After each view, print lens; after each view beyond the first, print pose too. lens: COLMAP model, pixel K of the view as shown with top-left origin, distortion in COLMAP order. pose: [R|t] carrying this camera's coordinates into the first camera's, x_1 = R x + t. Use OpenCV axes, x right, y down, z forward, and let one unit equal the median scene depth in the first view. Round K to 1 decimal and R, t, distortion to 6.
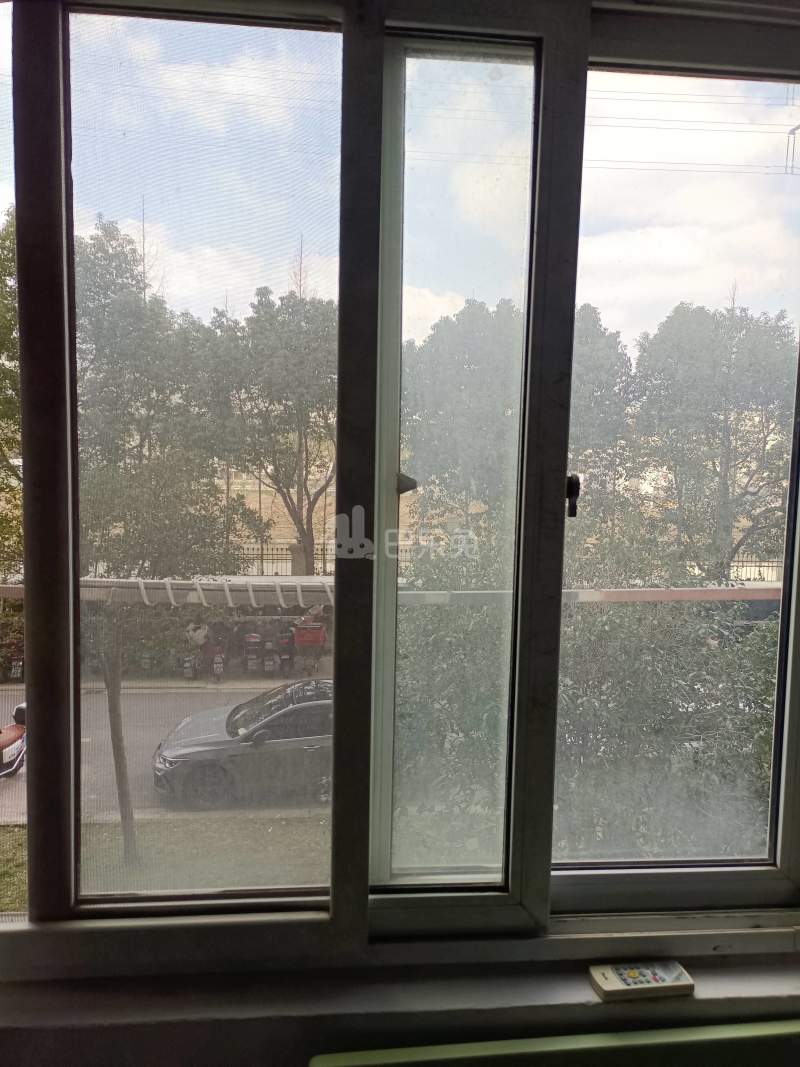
lens RADIAL K [[784.0, 0, 402.7], [0, 784.0, 527.1], [0, 0, 1]] dist [0.055654, -0.056777]
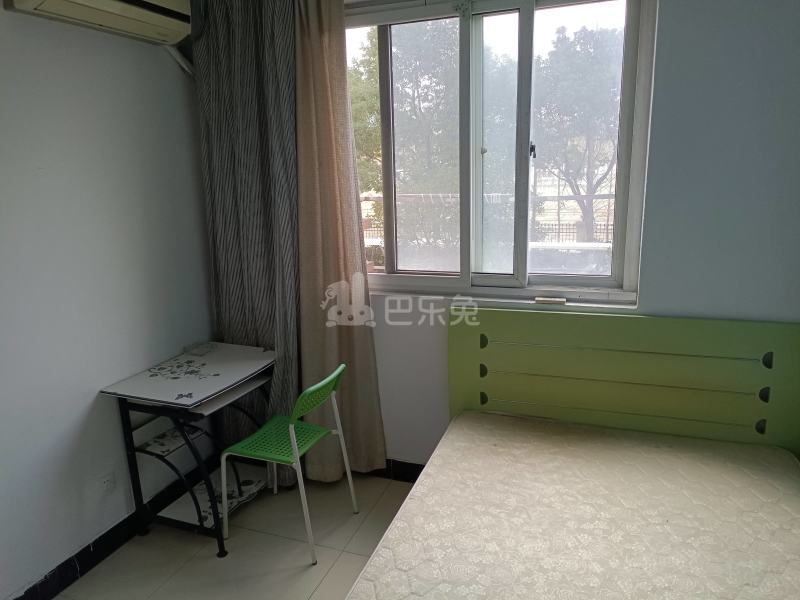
lens RADIAL K [[587.1, 0, 397.3], [0, 587.1, 300.2], [0, 0, 1]] dist [0.056920, -0.054731]
pose [[0.895331, 0.048060, -0.442802, 0.774241], [0.015151, 0.990300, 0.138119, 0.210861], [0.445144, -0.130371, 0.885918, -1.374586]]
